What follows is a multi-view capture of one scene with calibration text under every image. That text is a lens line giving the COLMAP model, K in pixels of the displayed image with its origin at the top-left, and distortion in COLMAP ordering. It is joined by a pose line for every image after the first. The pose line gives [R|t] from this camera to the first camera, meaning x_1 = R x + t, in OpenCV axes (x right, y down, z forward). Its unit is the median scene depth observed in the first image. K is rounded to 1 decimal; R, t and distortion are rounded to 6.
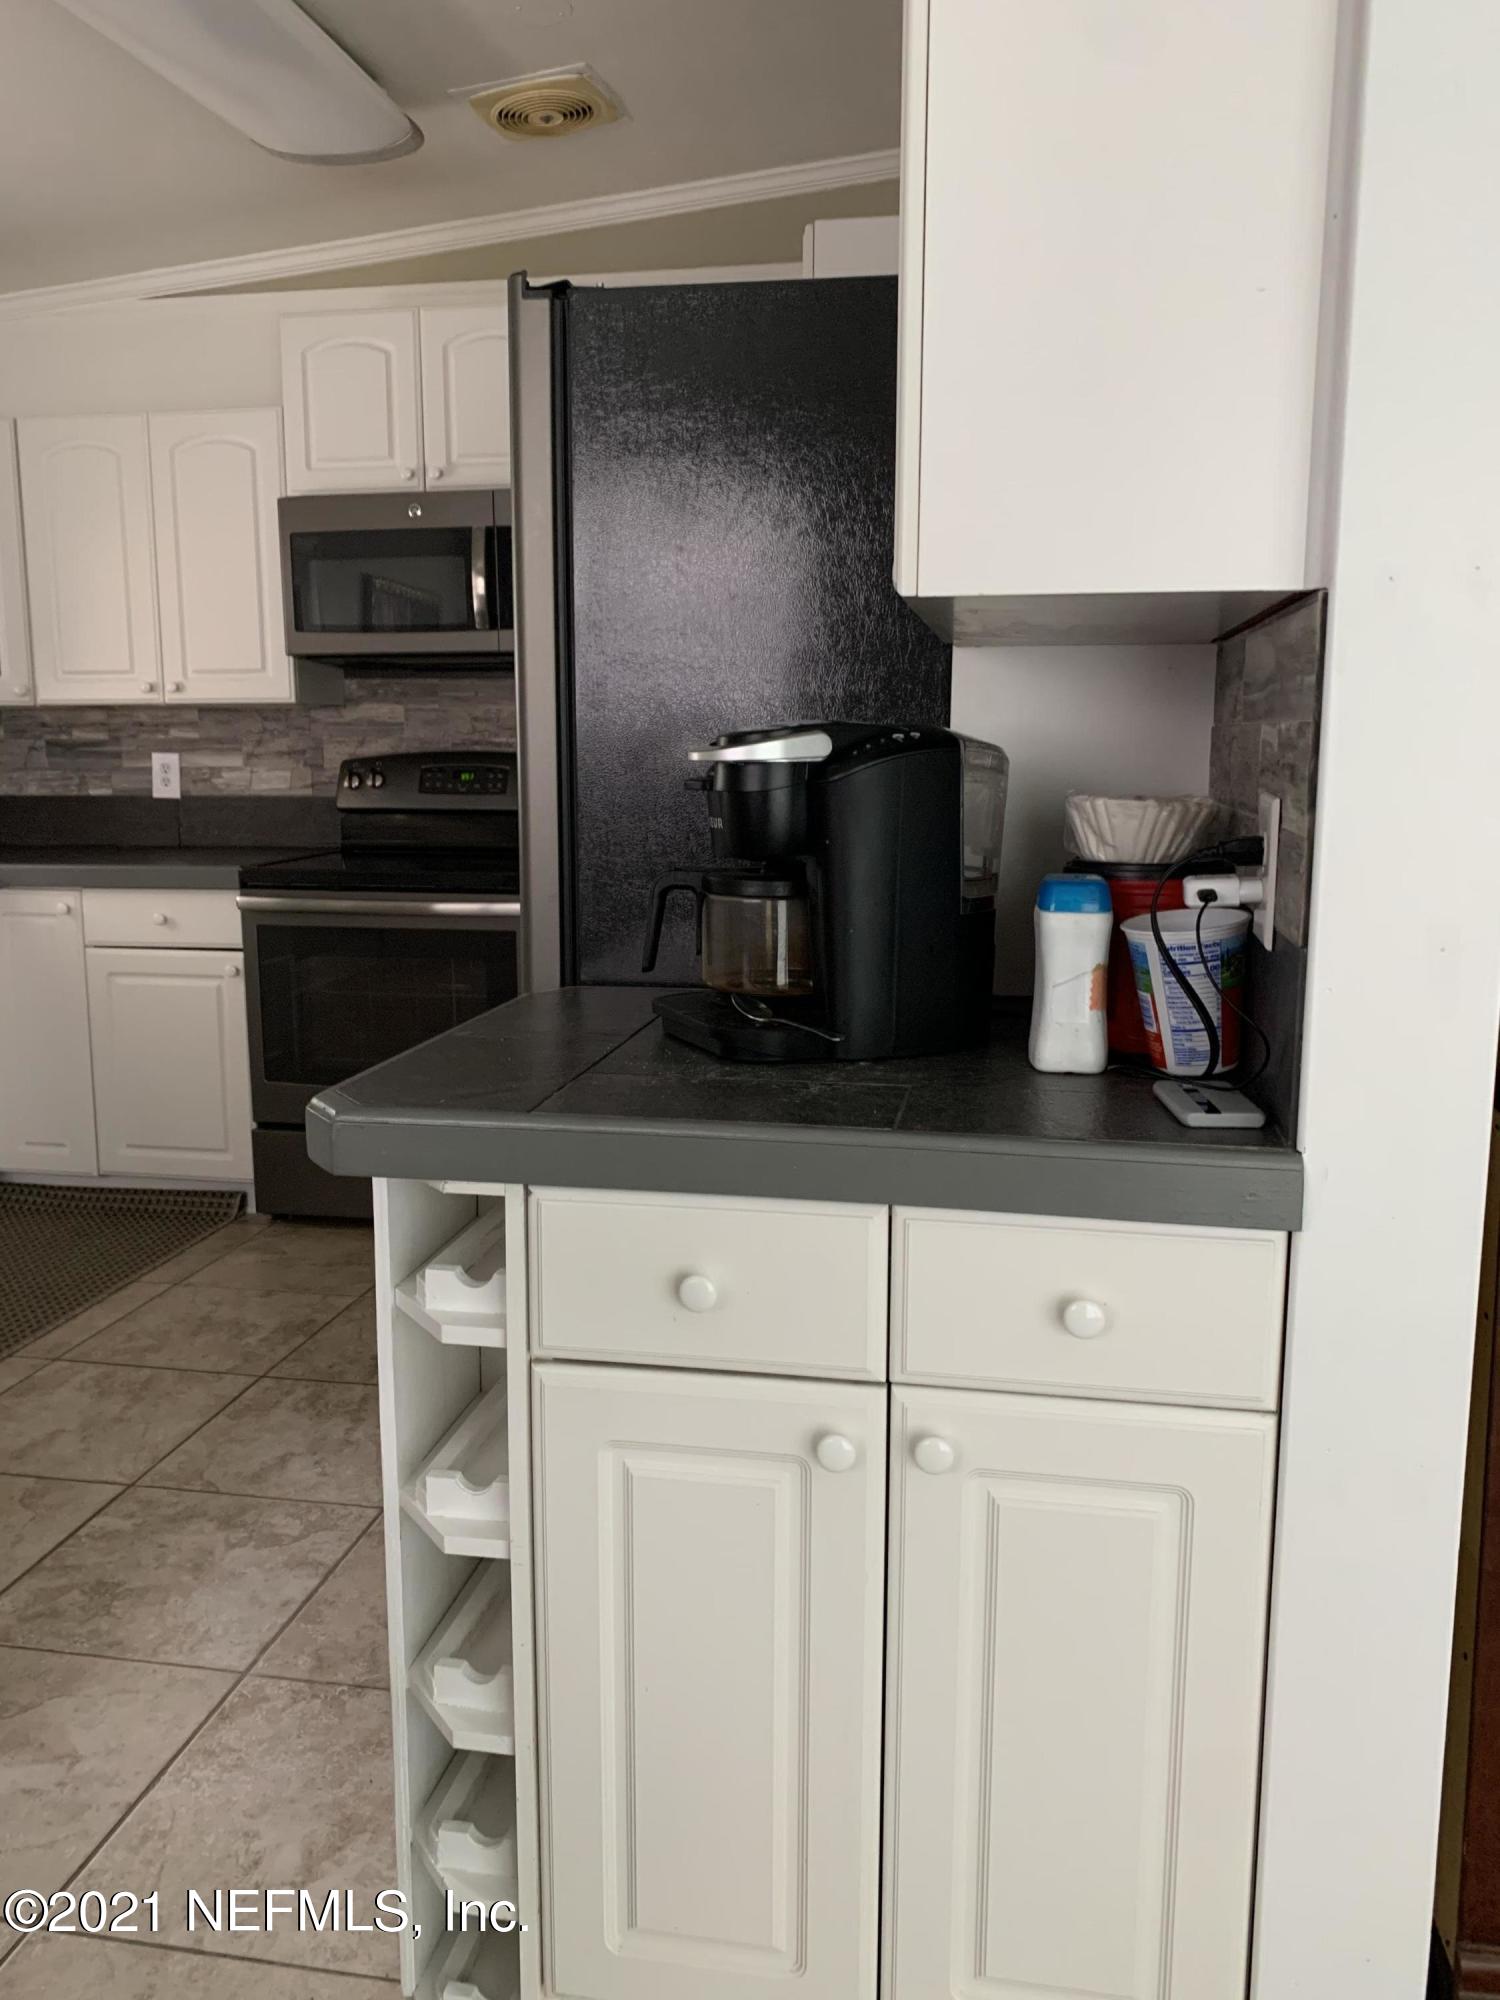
lens RADIAL K [[1510.9, 0, 726.4], [0, 1510.9, 959.1], [0, 0, 1]] dist [0.035641, -0.041904]
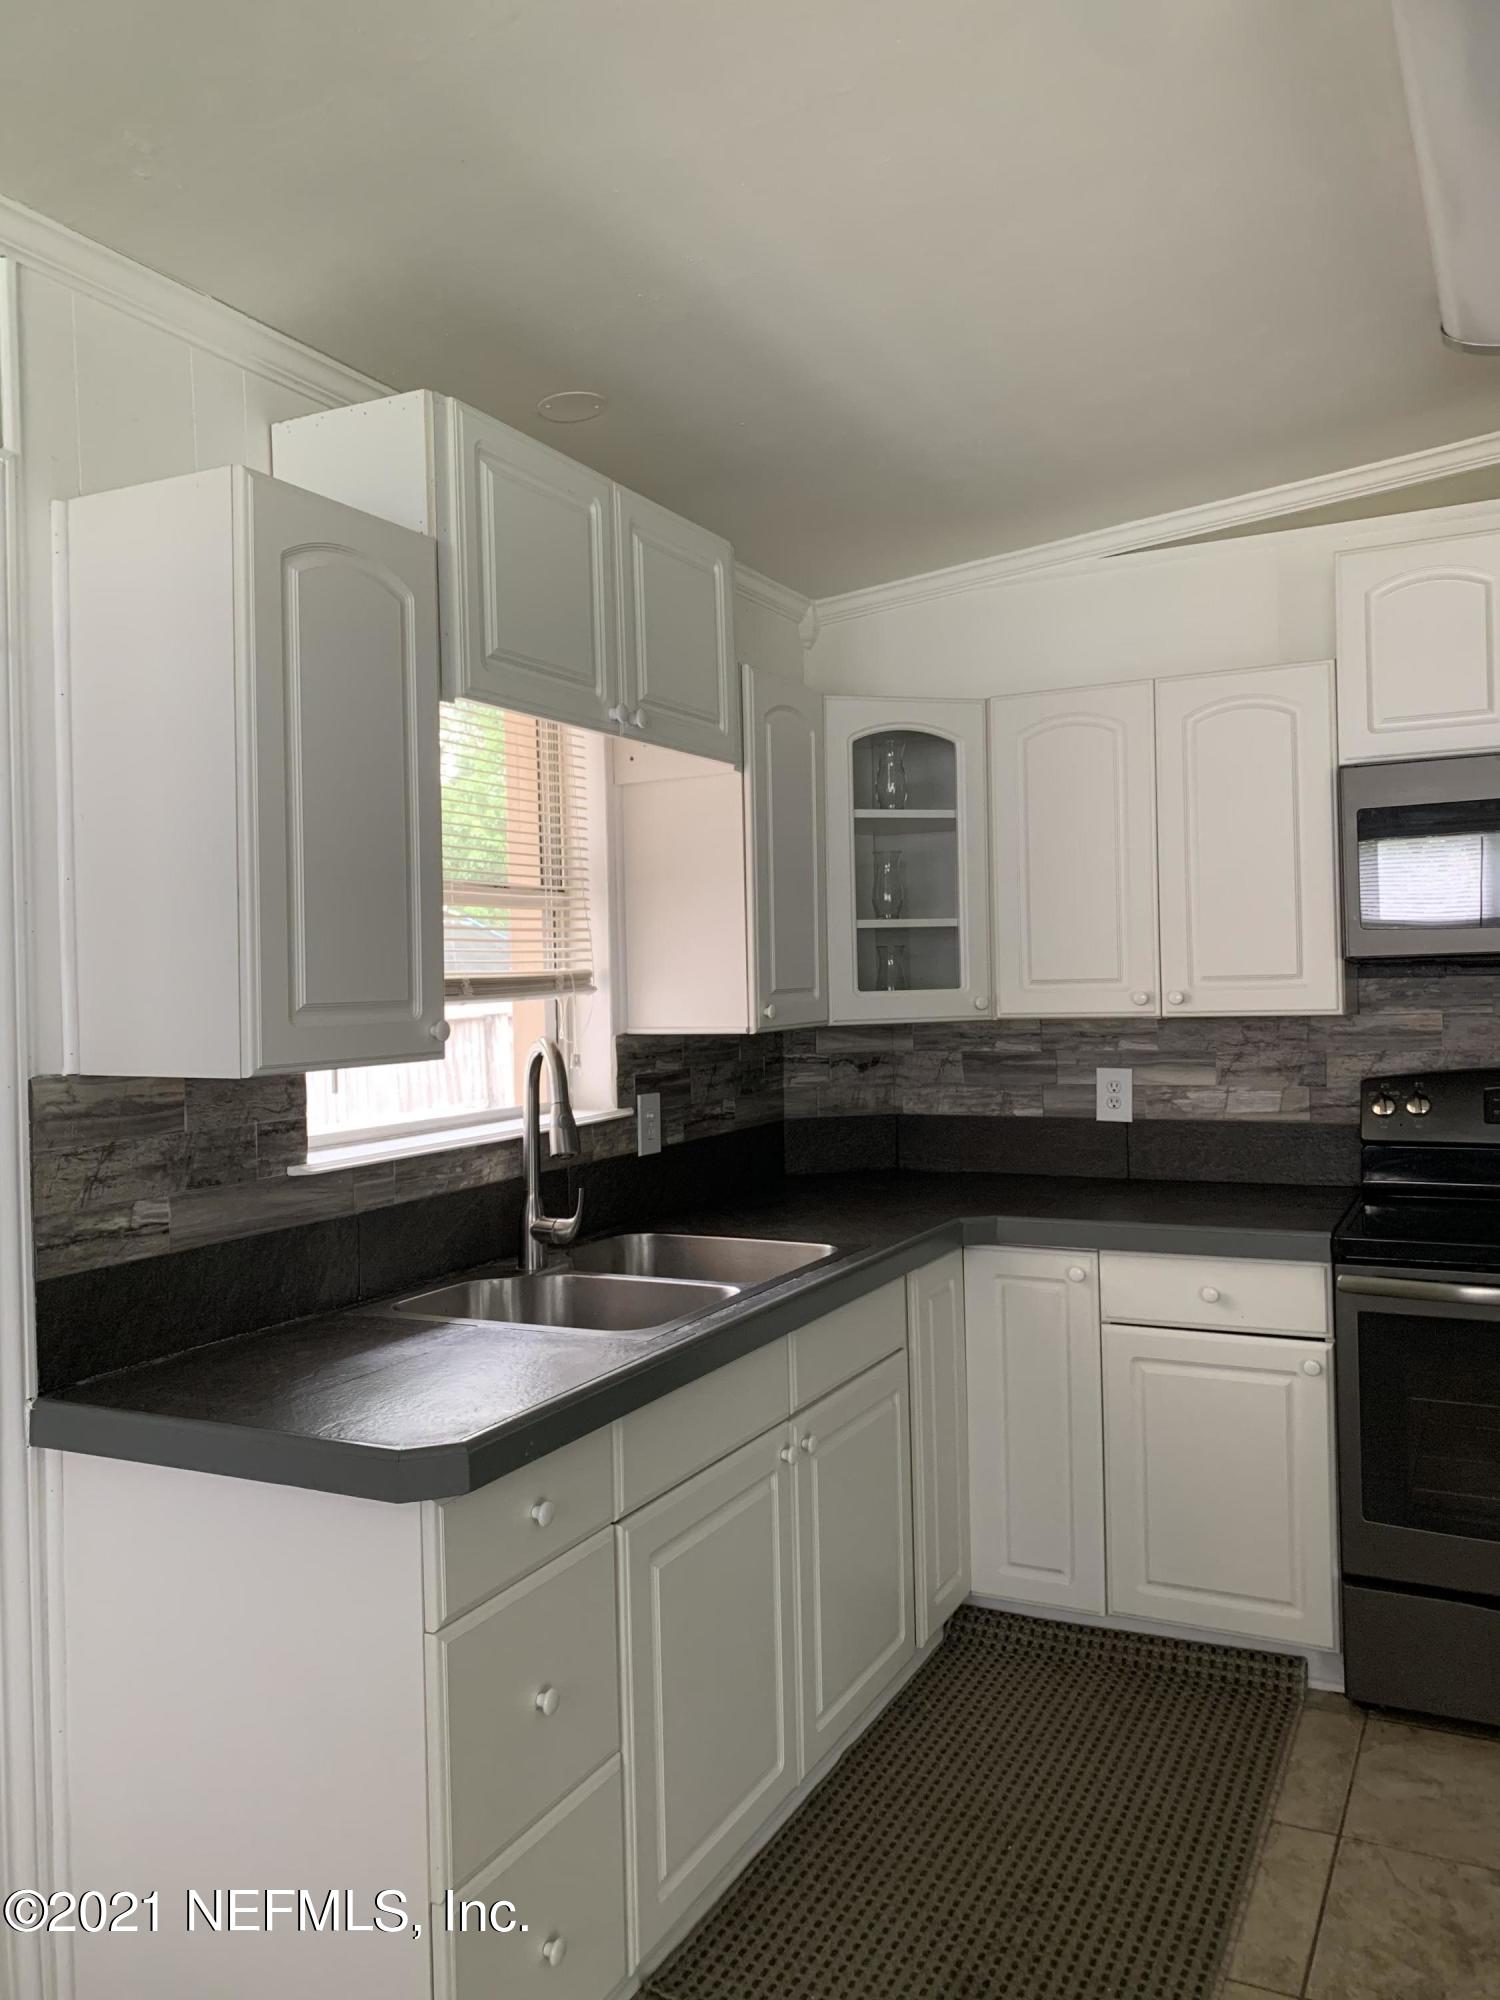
lens RADIAL K [[1510.9, 0, 758.0], [0, 1510.9, 976.6], [0, 0, 1]] dist [0.035641, -0.041904]
pose [[0.957072, -0.023639, -0.288884, -0.353466], [-0.017192, 0.990284, -0.137991, -0.074833], [0.289339, 0.137034, 0.947367, 0.154523]]
